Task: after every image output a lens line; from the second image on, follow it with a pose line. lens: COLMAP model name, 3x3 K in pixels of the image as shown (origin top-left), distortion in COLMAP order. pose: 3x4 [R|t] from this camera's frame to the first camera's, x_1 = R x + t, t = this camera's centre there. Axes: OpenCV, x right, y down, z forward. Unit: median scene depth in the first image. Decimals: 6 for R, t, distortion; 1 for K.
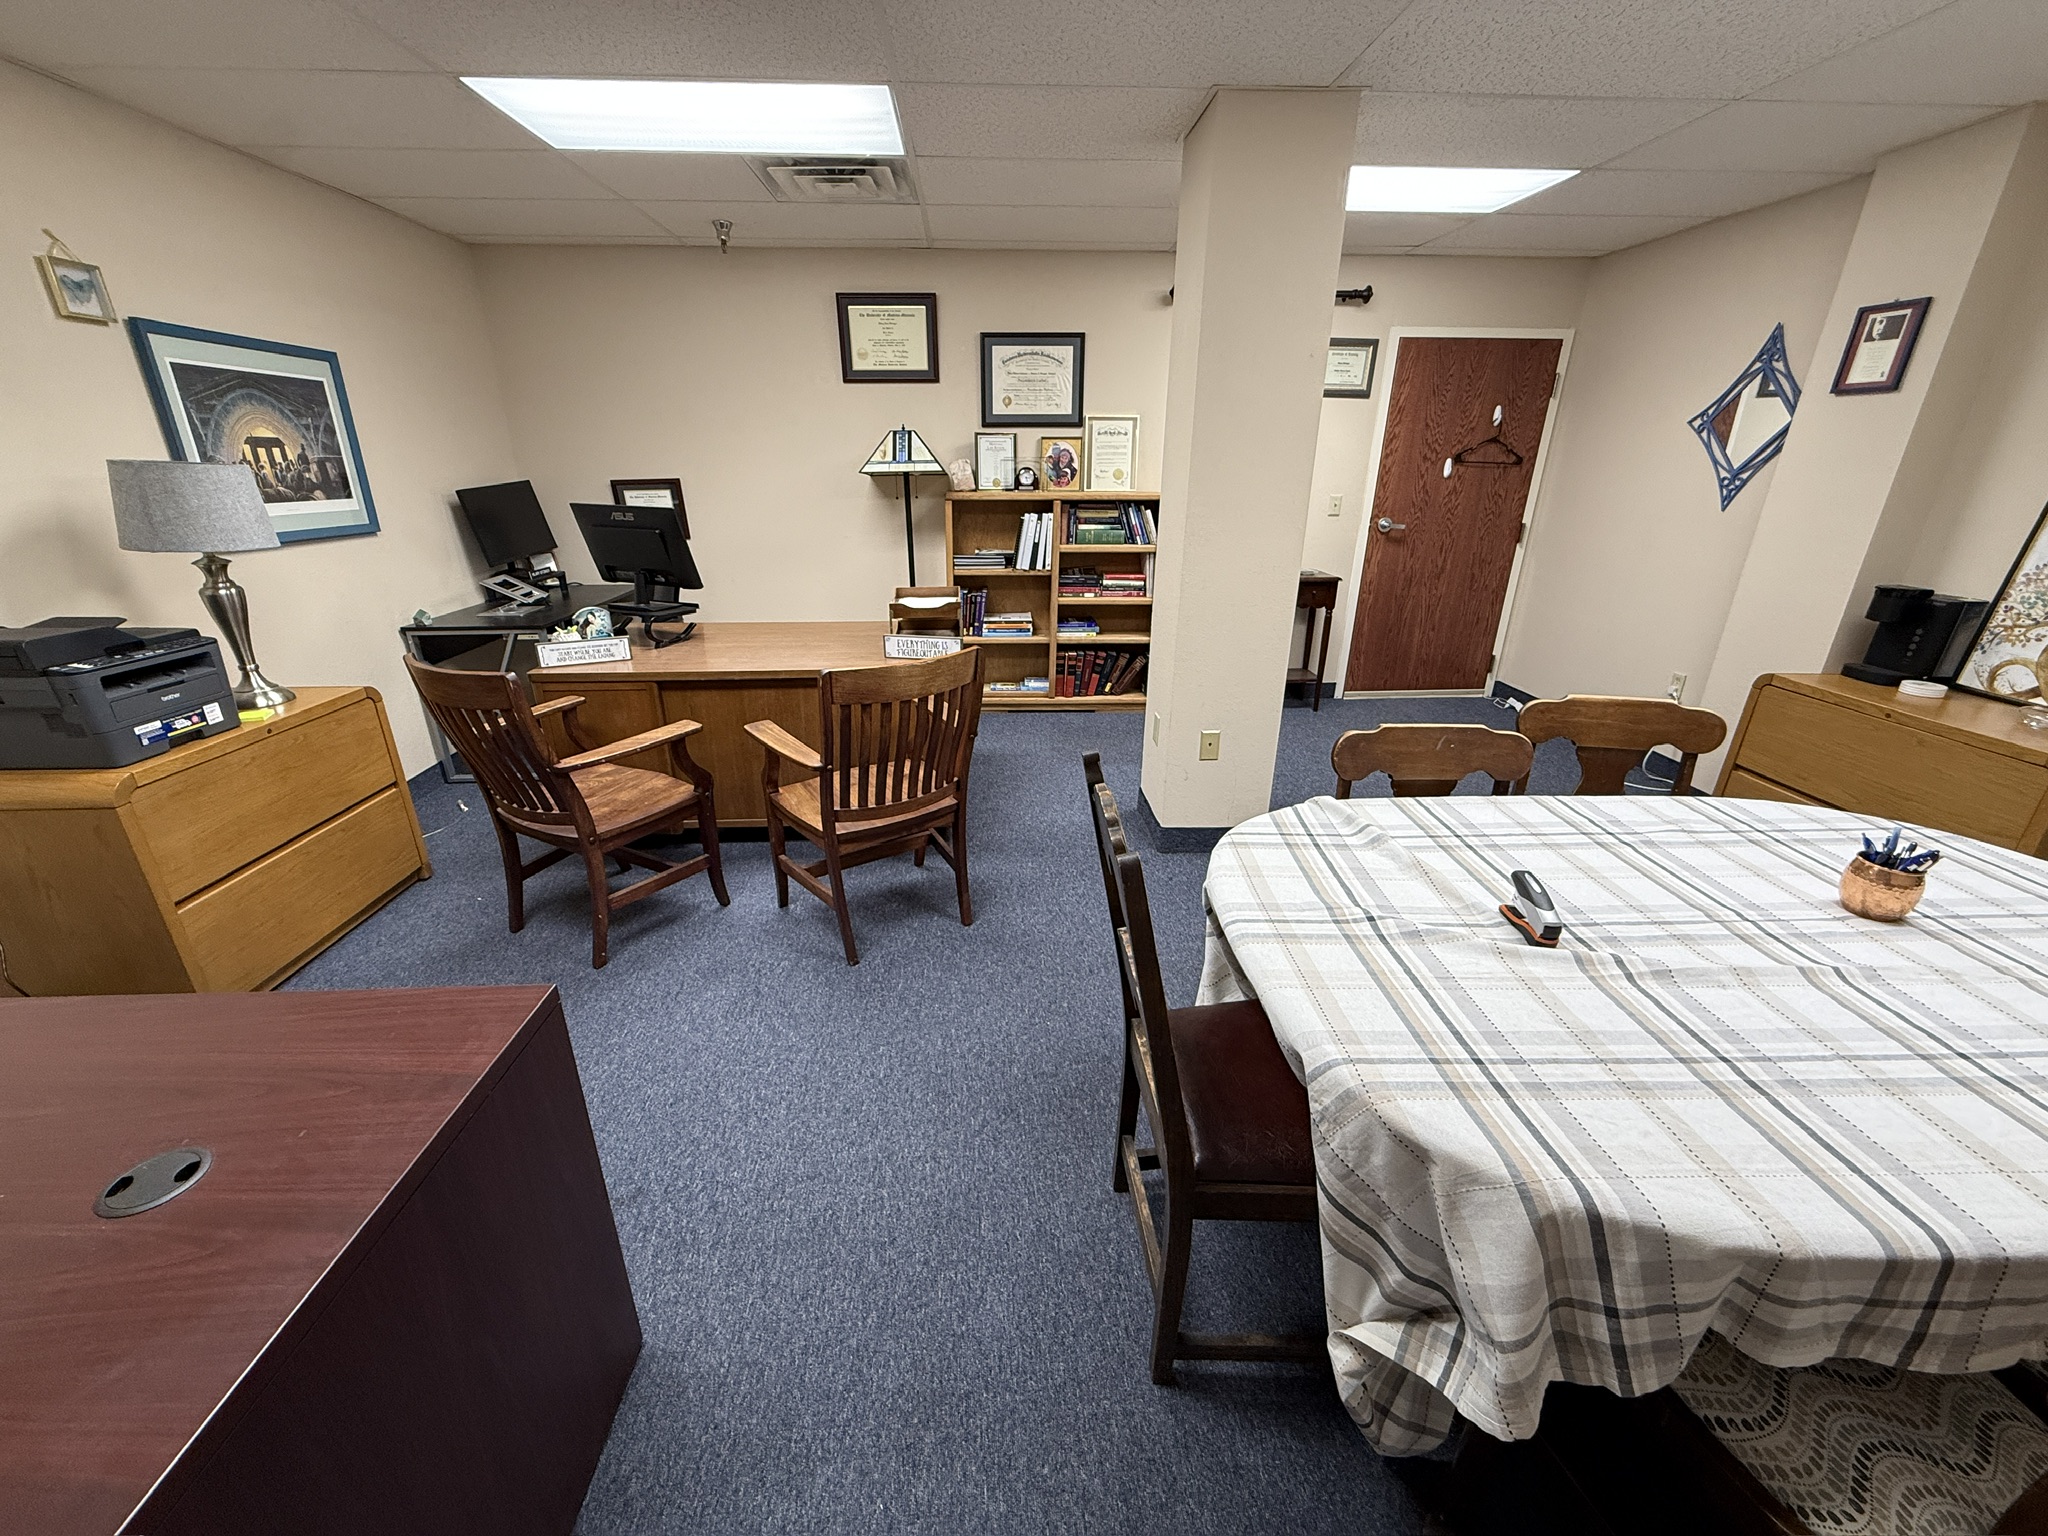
lens RADIAL K [[811.9, 0, 1015.9], [0, 811.9, 772.4], [0, 0, 1]] dist [-0.001199, -0.000017]
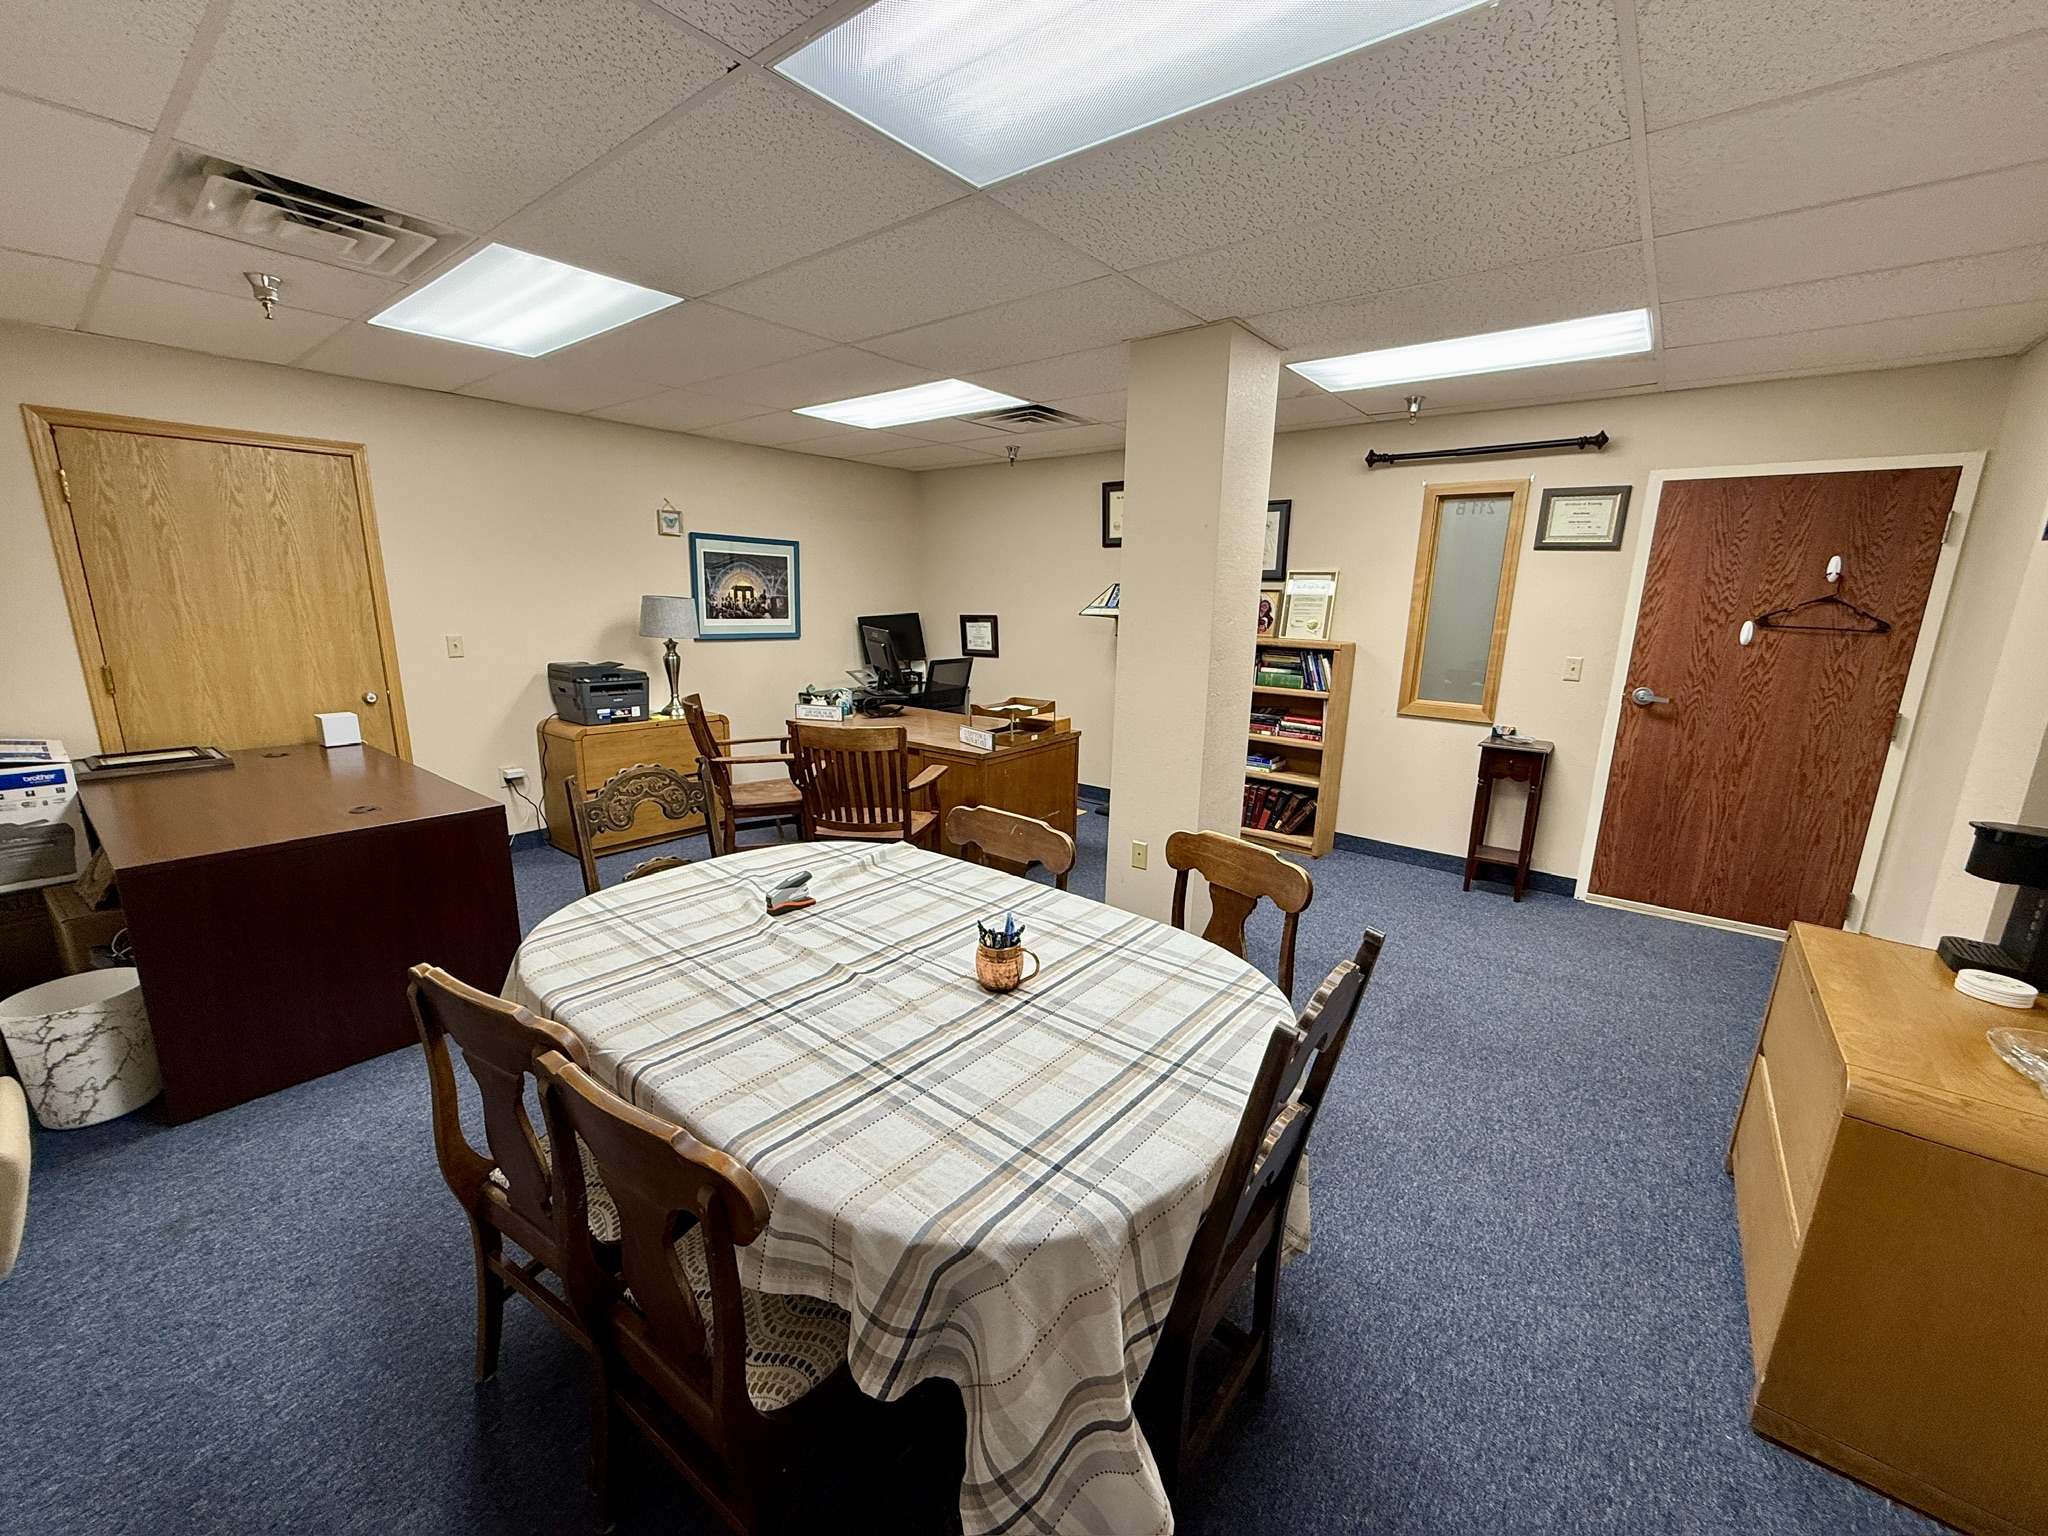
lens RADIAL K [[811.9, 0, 1015.9], [0, 811.9, 772.4], [0, 0, 1]] dist [-0.001199, -0.000017]
pose [[0.750303, 0.155231, -0.642611, 0.551320], [-0.258119, 0.963675, -0.068587, -0.015211], [0.608622, 0.217331, 0.763117, 0.016496]]
